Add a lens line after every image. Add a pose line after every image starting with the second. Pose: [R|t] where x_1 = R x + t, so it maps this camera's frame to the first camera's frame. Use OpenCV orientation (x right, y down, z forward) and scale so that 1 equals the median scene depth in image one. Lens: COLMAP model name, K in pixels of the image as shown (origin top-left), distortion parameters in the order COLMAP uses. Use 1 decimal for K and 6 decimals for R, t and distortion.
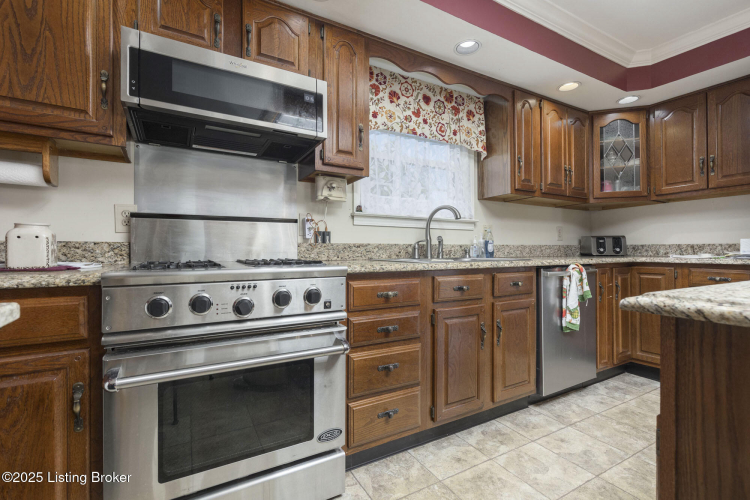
lens RADIAL K [[350.6, 0, 379.5], [0, 350.6, 251.8], [0, 0, 1]] dist [0.005204, -0.001398]
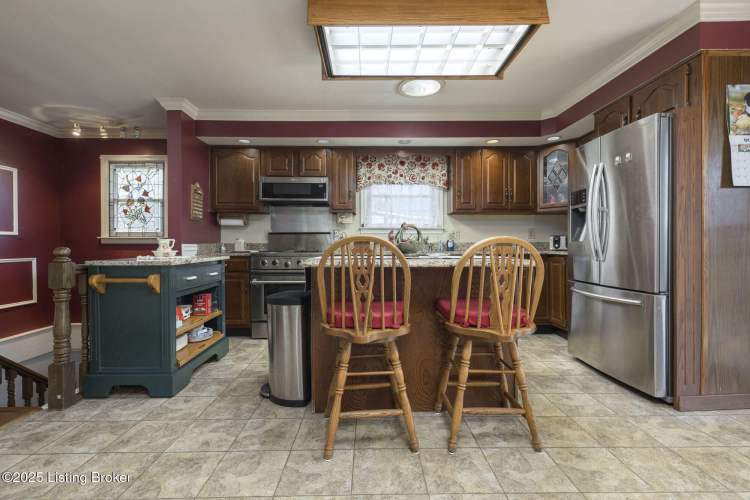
lens RADIAL K [[350.6, 0, 372.1], [0, 350.6, 249.1], [0, 0, 1]] dist [0.005204, -0.001398]
pose [[0.877798, 0.005877, -0.478994, 0.894708], [-0.000973, 0.999945, 0.010487, -0.007923], [0.479029, -0.008740, 0.877755, -0.694631]]
